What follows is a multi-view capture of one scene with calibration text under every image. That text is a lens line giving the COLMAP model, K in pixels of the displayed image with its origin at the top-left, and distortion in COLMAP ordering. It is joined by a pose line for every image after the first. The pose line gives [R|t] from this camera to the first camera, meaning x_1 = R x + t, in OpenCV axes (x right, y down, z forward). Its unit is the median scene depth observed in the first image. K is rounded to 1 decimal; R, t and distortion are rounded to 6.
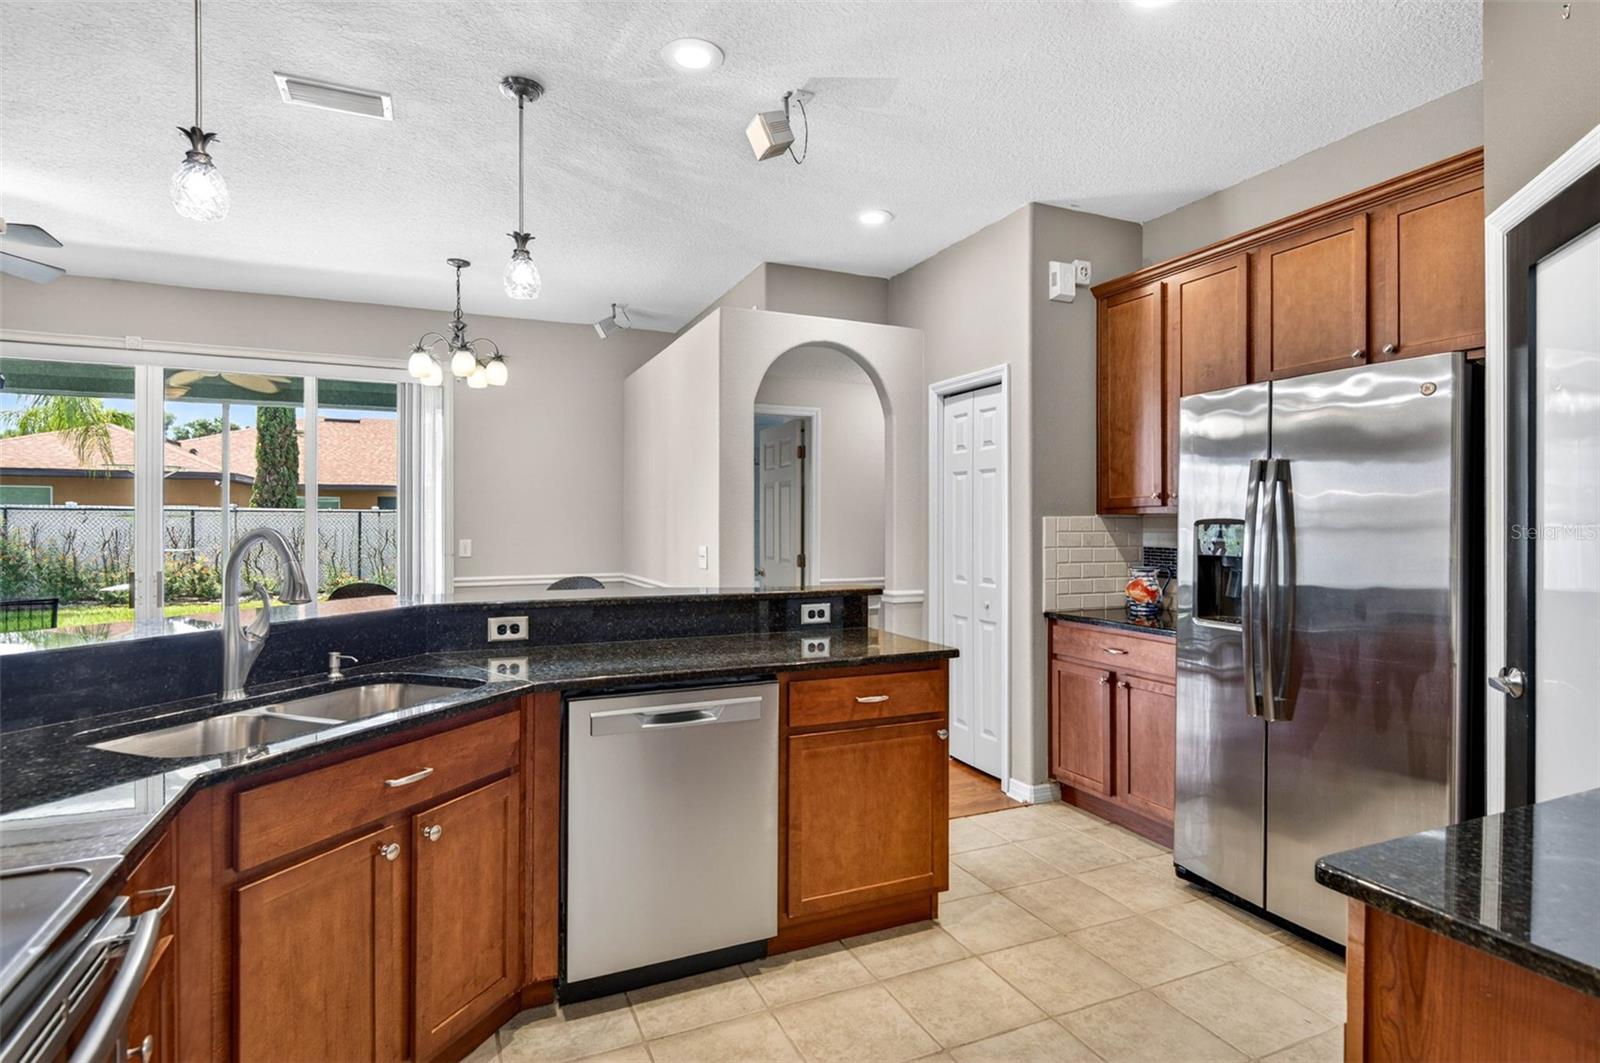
lens RADIAL K [[816.0, 0, 804.3], [0, 816.0, 523.5], [0, 0, 1]] dist [0.003102, 0.000214]
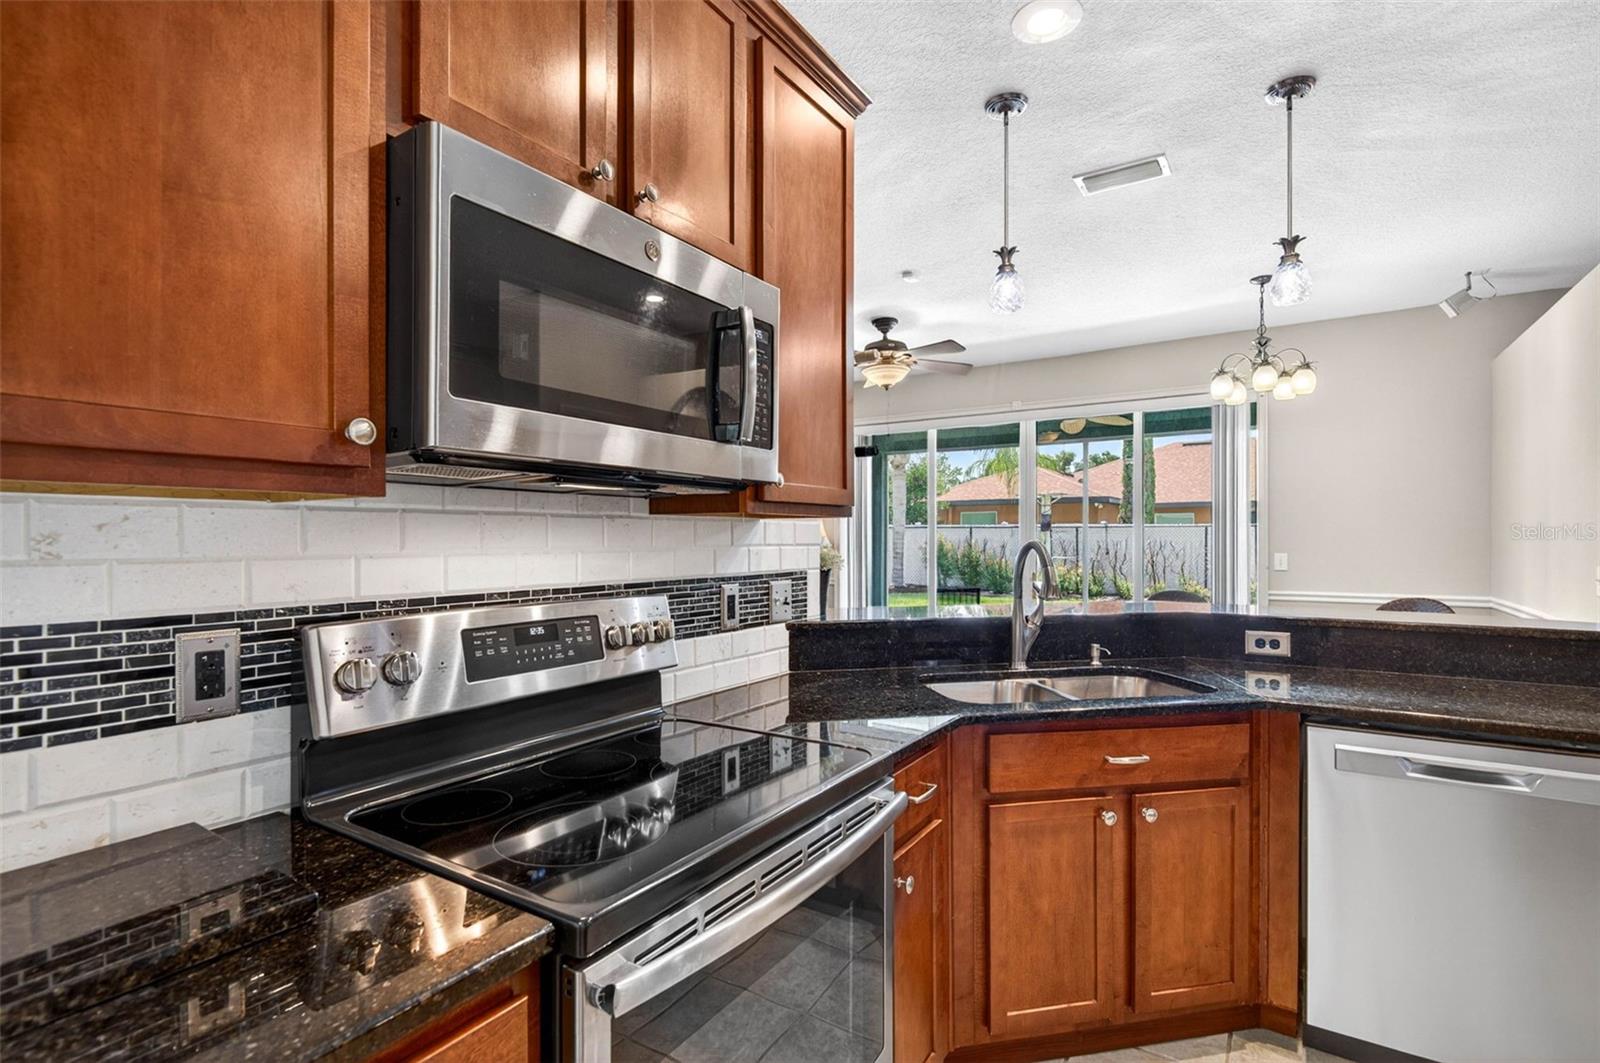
lens RADIAL K [[751.1, 0, 803.3], [0, 751.1, 537.0], [0, 0, 1]] dist [-0.000737, -0.000496]
pose [[0.535343, -0.001662, -0.844633, 0.132022], [0.001818, 0.999998, -0.000816, -0.000028], [0.844633, -0.001099, 0.535345, 0.045051]]
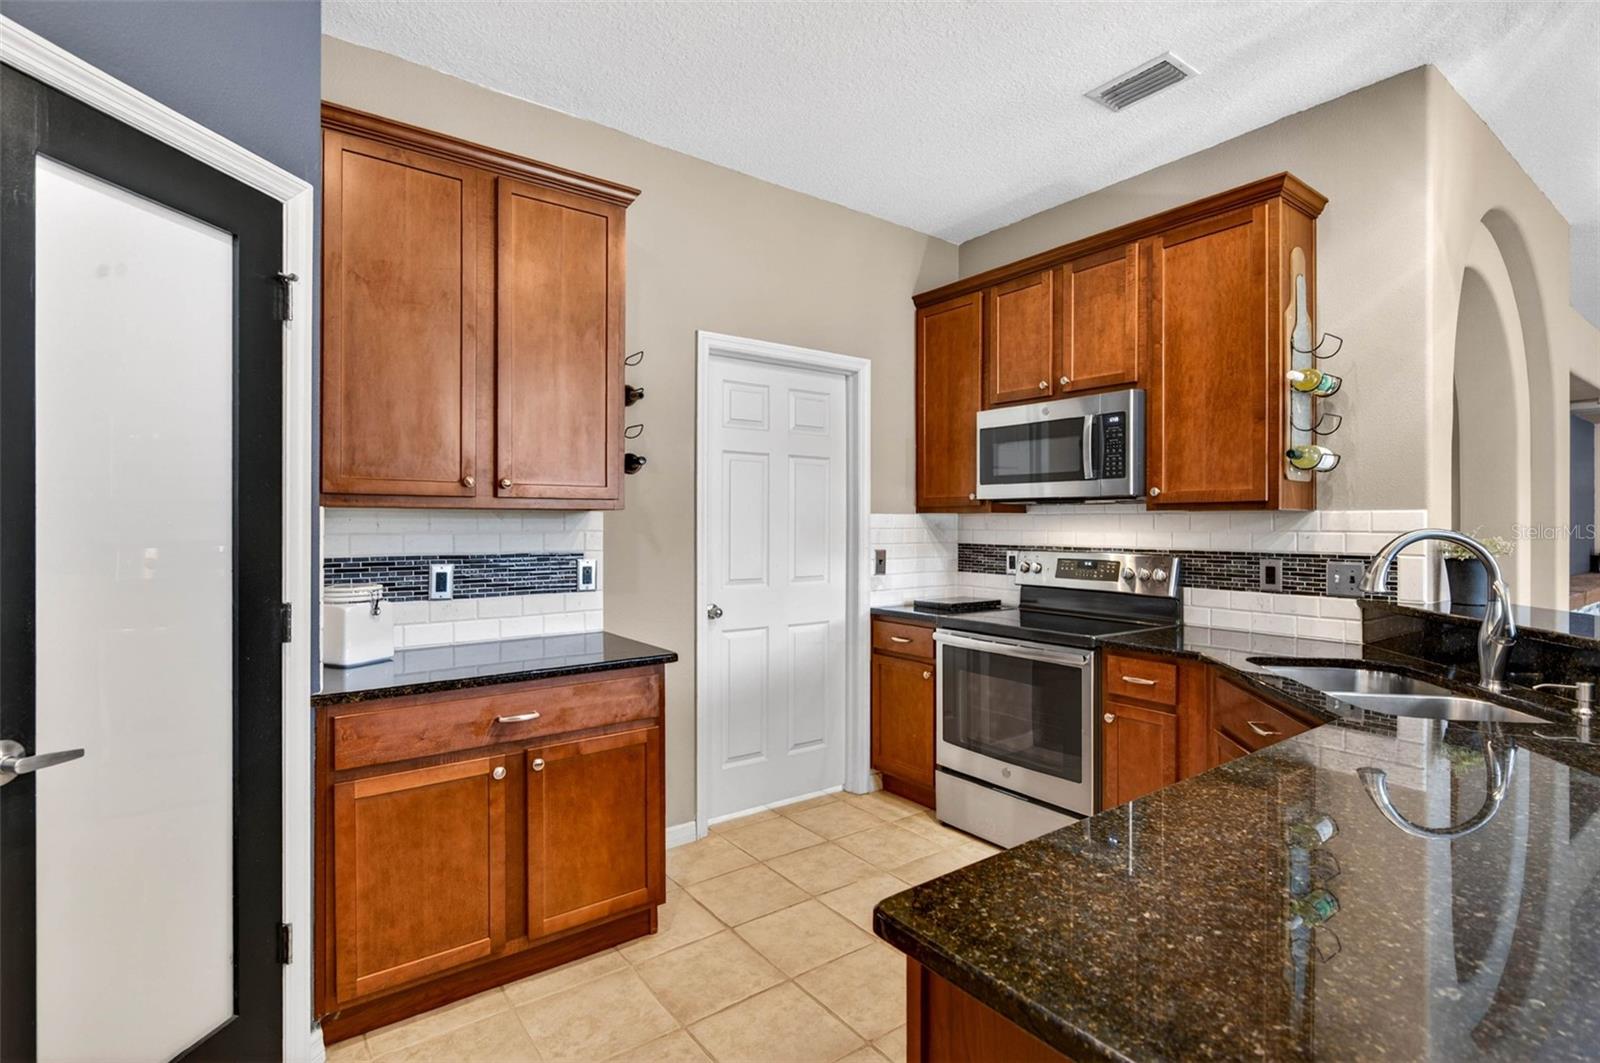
lens RADIAL K [[738.7, 0, 796.7], [0, 738.7, 523.7], [0, 0, 1]] dist [0.000412, -0.013851]
pose [[-0.978903, -0.001118, -0.204322, 0.354944], [-0.001121, 0.999999, -0.000100, -0.000776], [0.204322, 0.000132, -0.978904, 1.583012]]
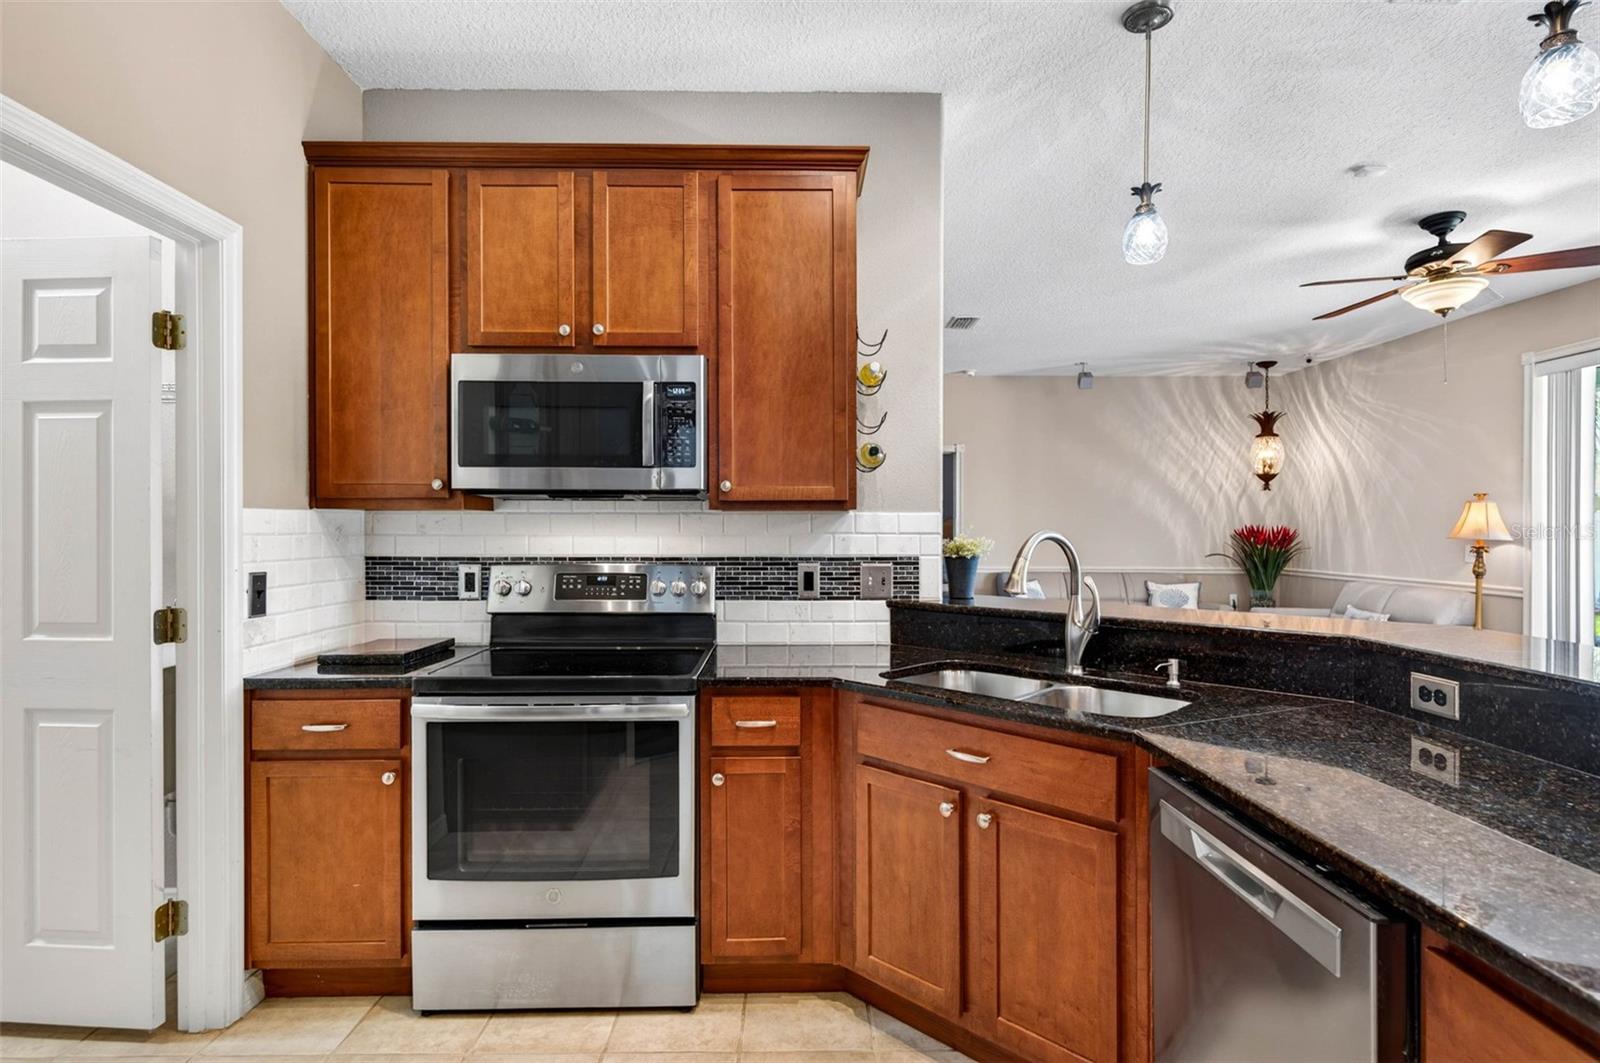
lens RADIAL K [[814.8, 0, 800.0], [0, 814.8, 531.5], [0, 0, 1]] dist [-0.004679, -0.001043]
pose [[-0.398737, 0.005231, -0.917050, 0.500342], [-0.000287, 0.999983, 0.005829, 0.000039], [0.917065, 0.002587, -0.398729, 1.000245]]
